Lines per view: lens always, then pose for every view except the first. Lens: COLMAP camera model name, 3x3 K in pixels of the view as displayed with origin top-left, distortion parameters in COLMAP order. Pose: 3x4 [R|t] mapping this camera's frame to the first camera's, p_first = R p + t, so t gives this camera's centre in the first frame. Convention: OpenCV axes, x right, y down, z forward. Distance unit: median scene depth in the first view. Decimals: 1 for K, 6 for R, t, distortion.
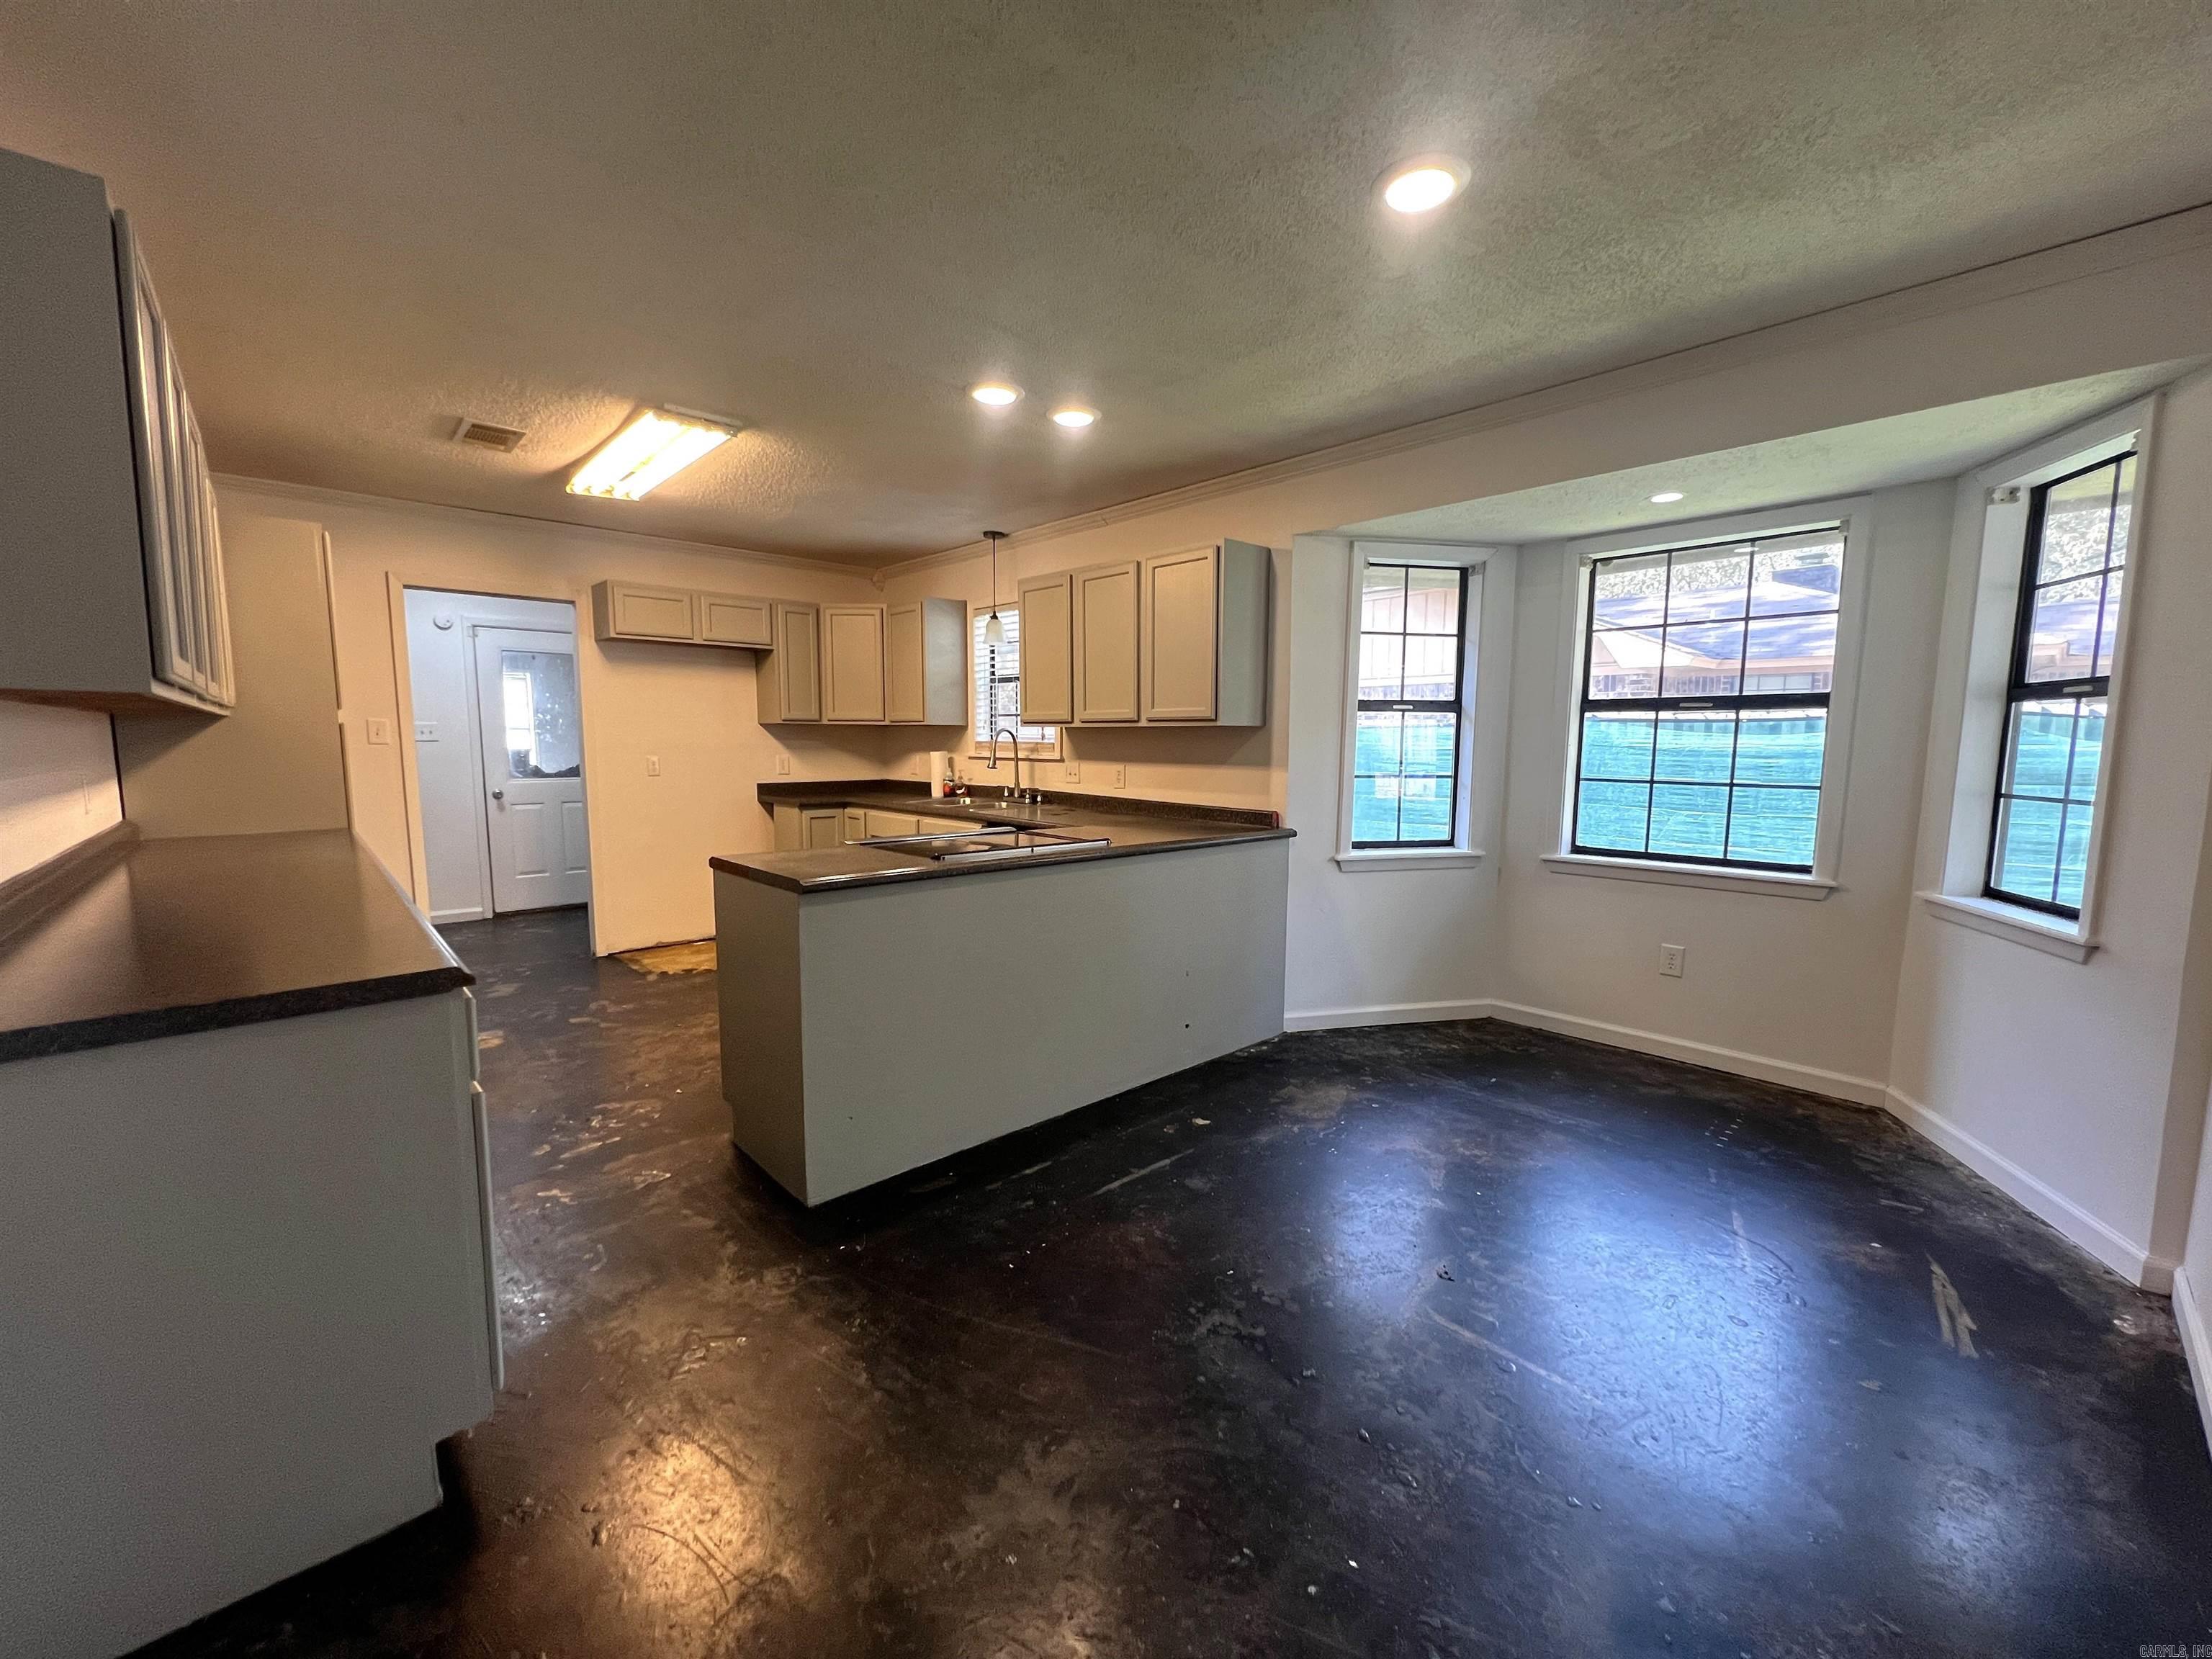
lens RADIAL K [[881.8, 0, 1107.1], [0, 881.8, 831.9], [0, 0, 1]] dist [-0.000399, 0.000201]
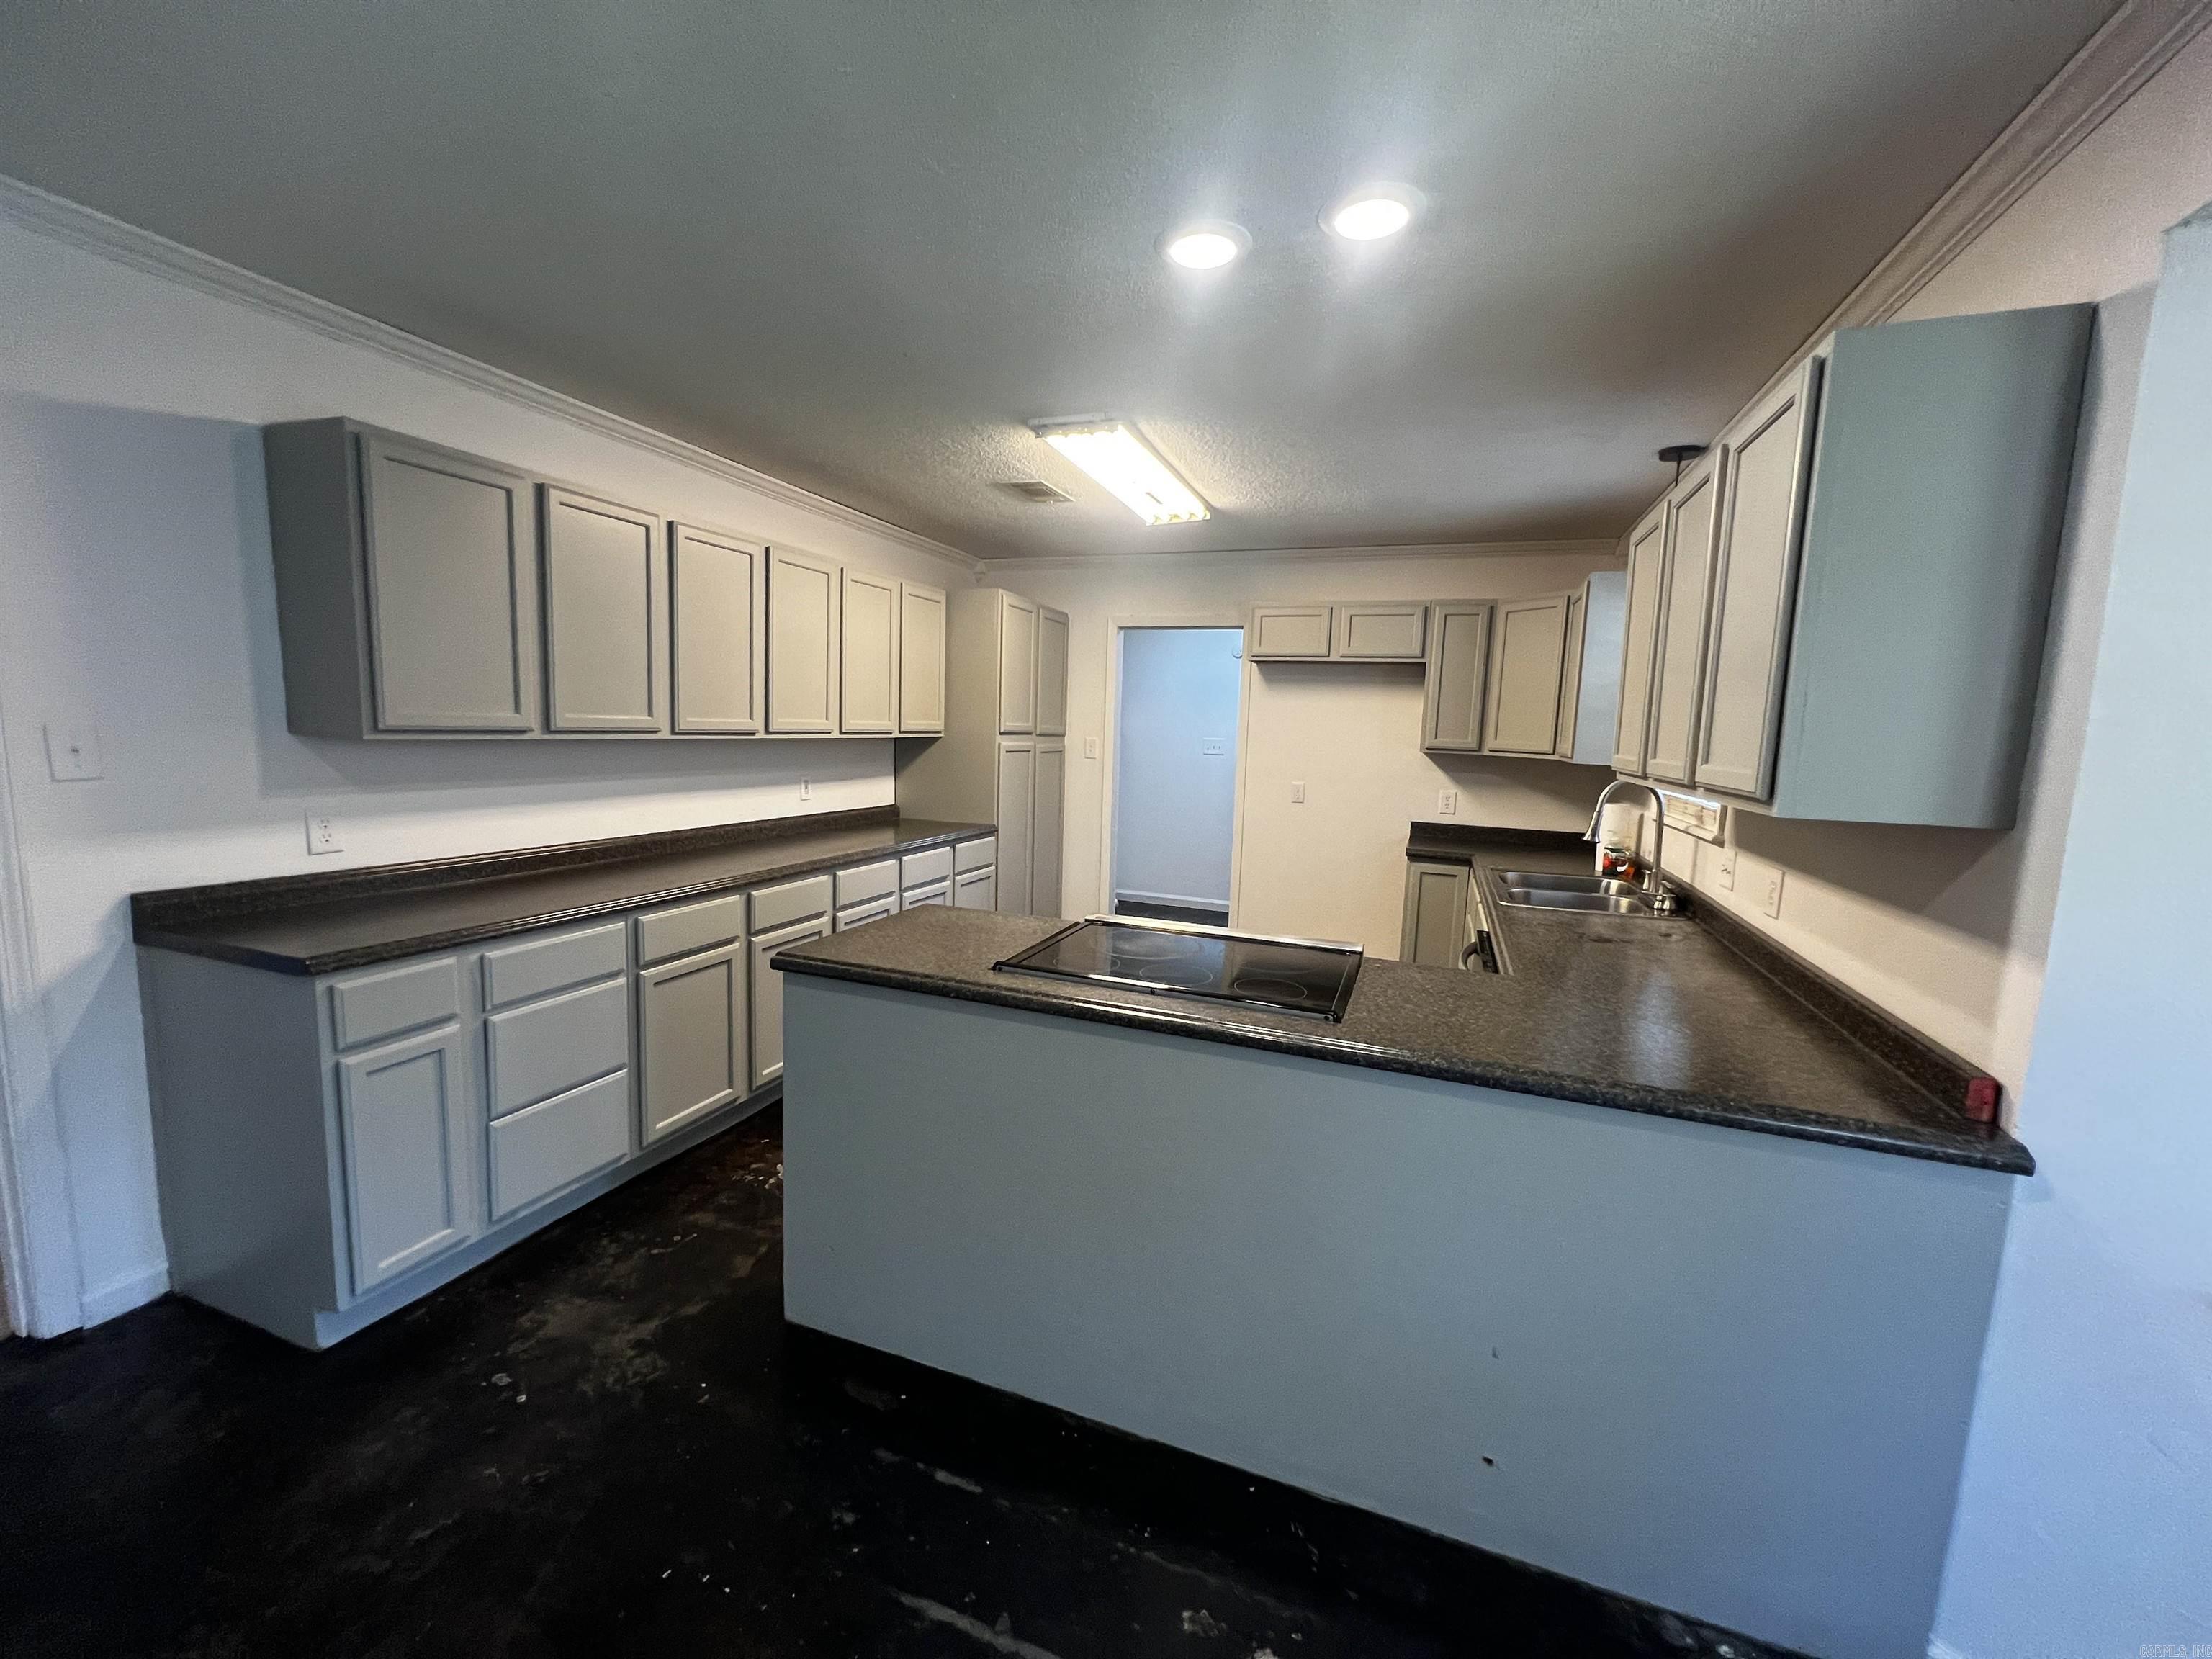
lens RADIAL K [[881.8, 0, 1107.1], [0, 881.8, 831.9], [0, 0, 1]] dist [-0.000399, 0.000201]
pose [[0.449335, 0.120744, -0.885166, 0.327657], [-0.127412, 0.989357, 0.070279, -0.098772], [0.884231, 0.081202, 0.459937, 0.522383]]
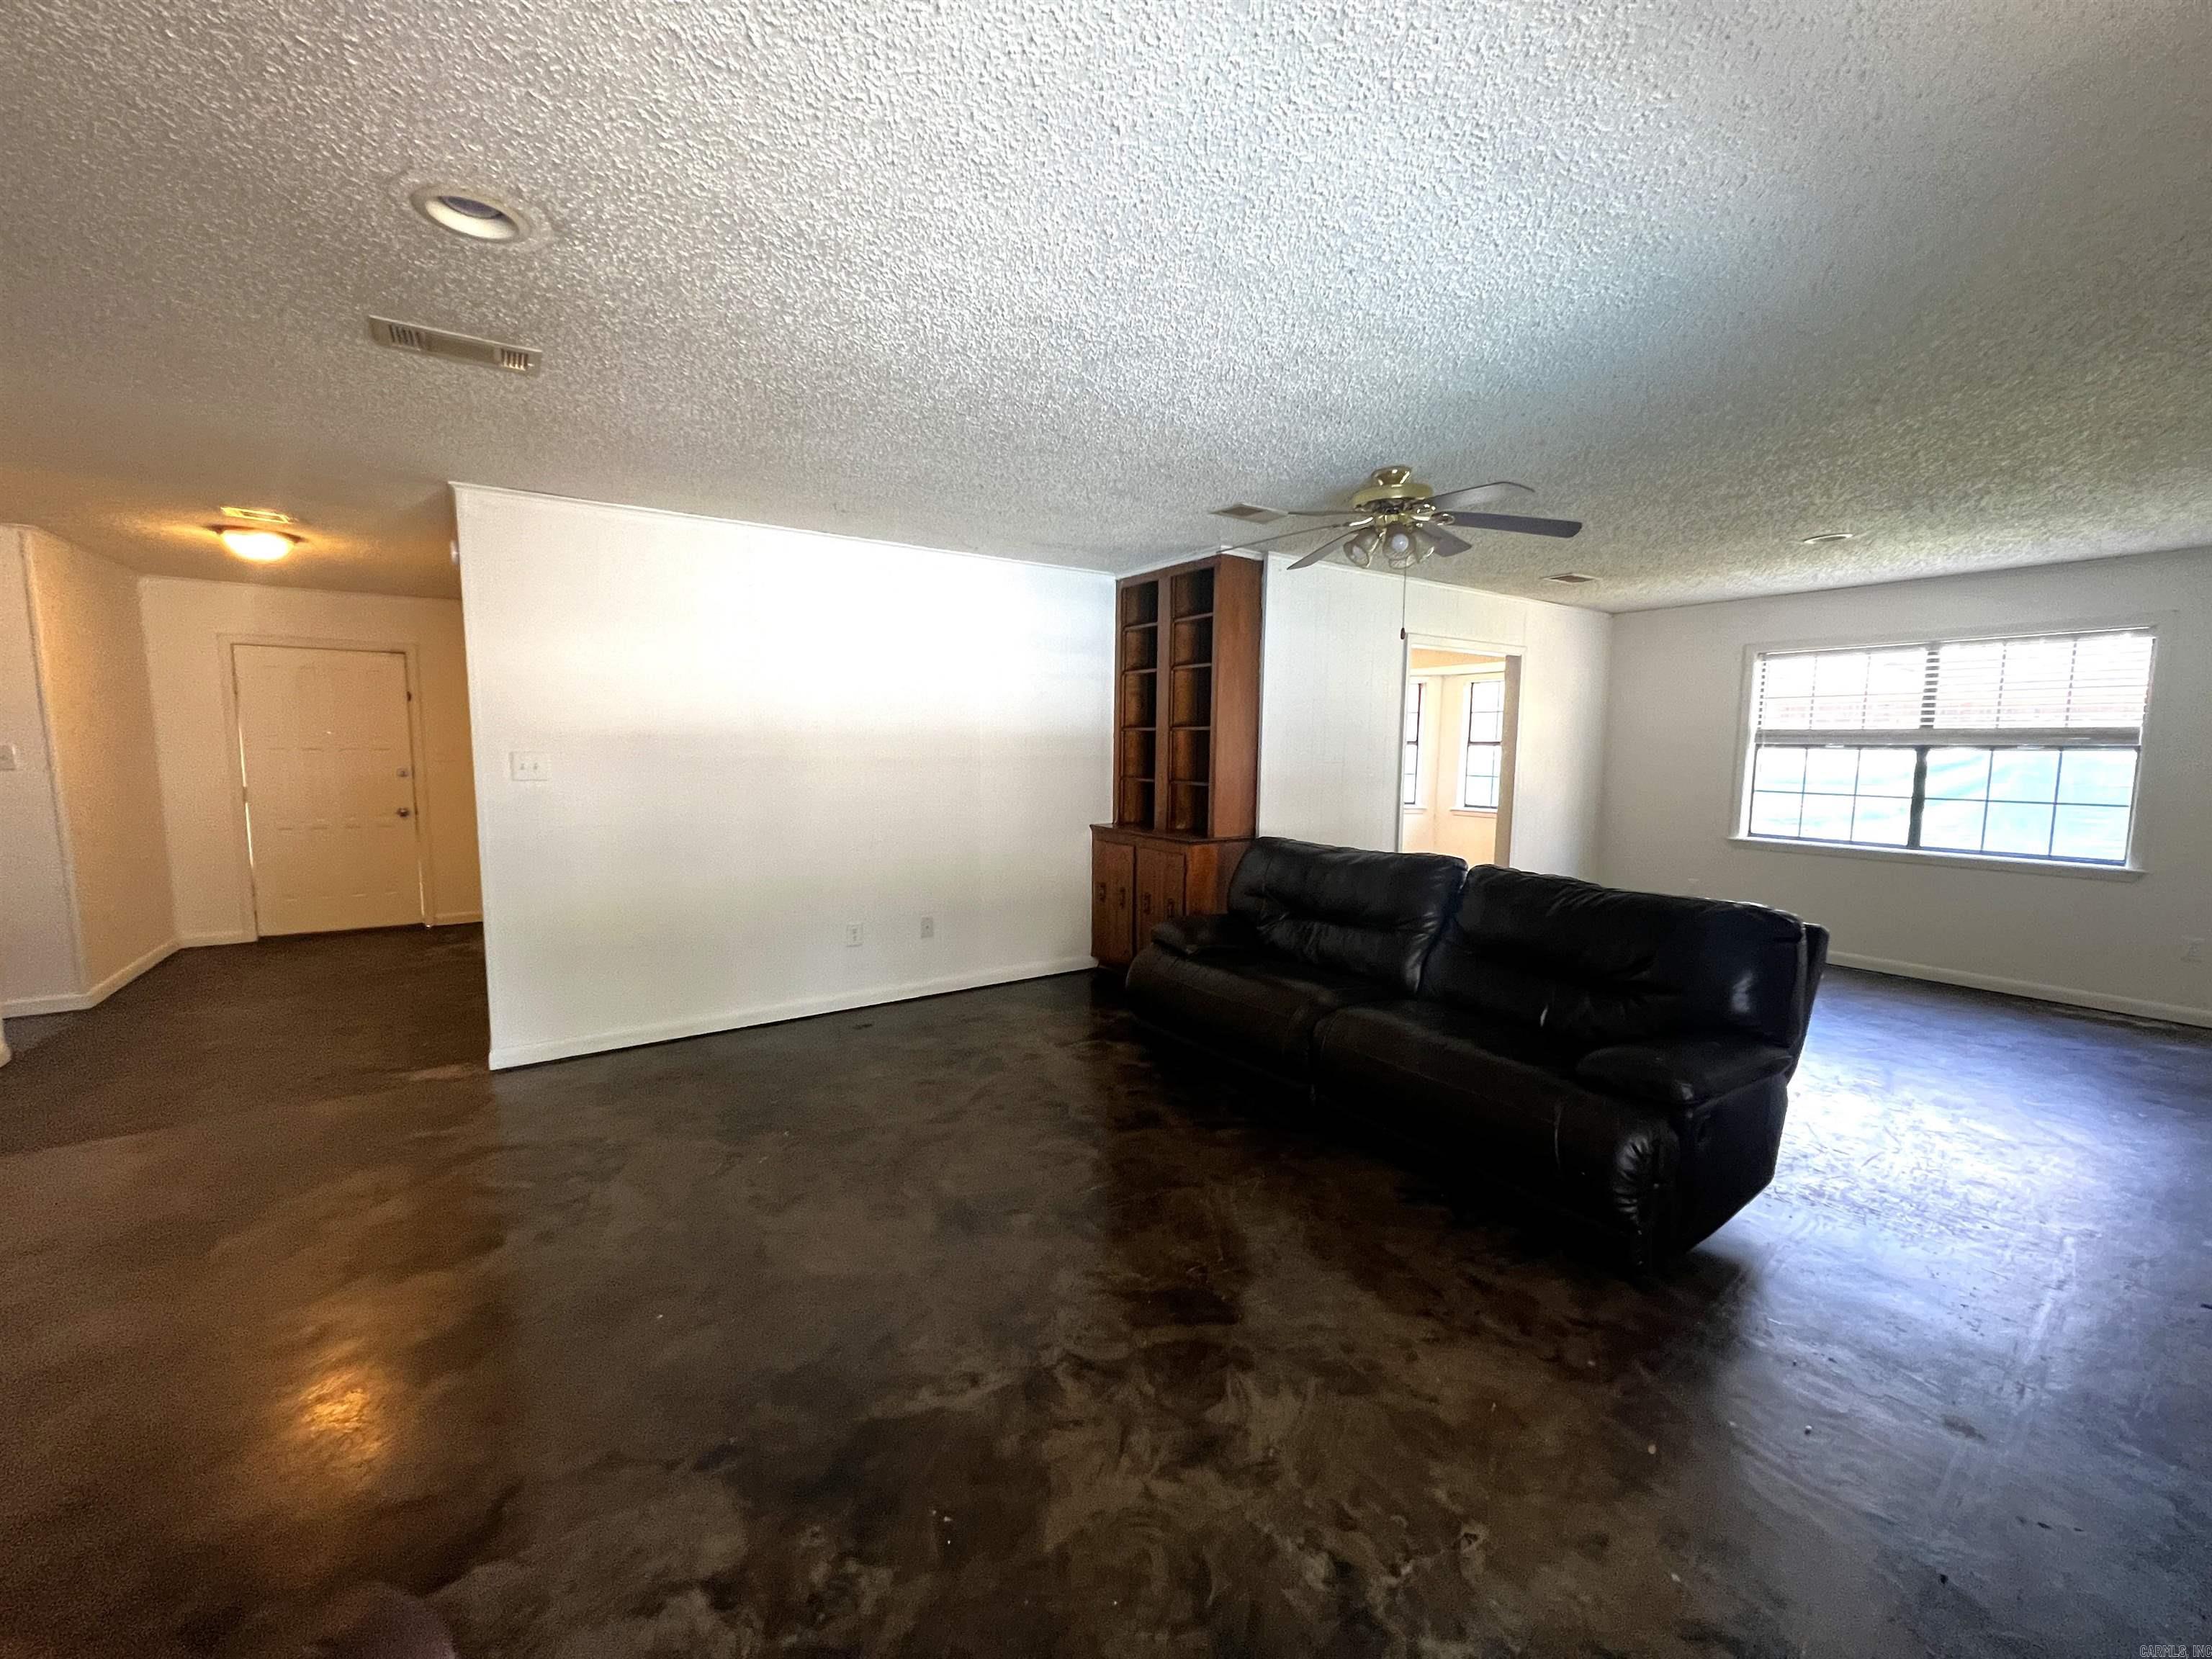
lens RADIAL K [[879.9, 0, 1108.8], [0, 879.9, 834.5], [0, 0, 1]] dist [-0.001025, 0.000177]
pose [[0.989048, 0.016749, -0.146642, -0.055298], [-0.017032, 0.999855, -0.000673, 0.115713], [0.146610, 0.003163, 0.989189, -1.440637]]
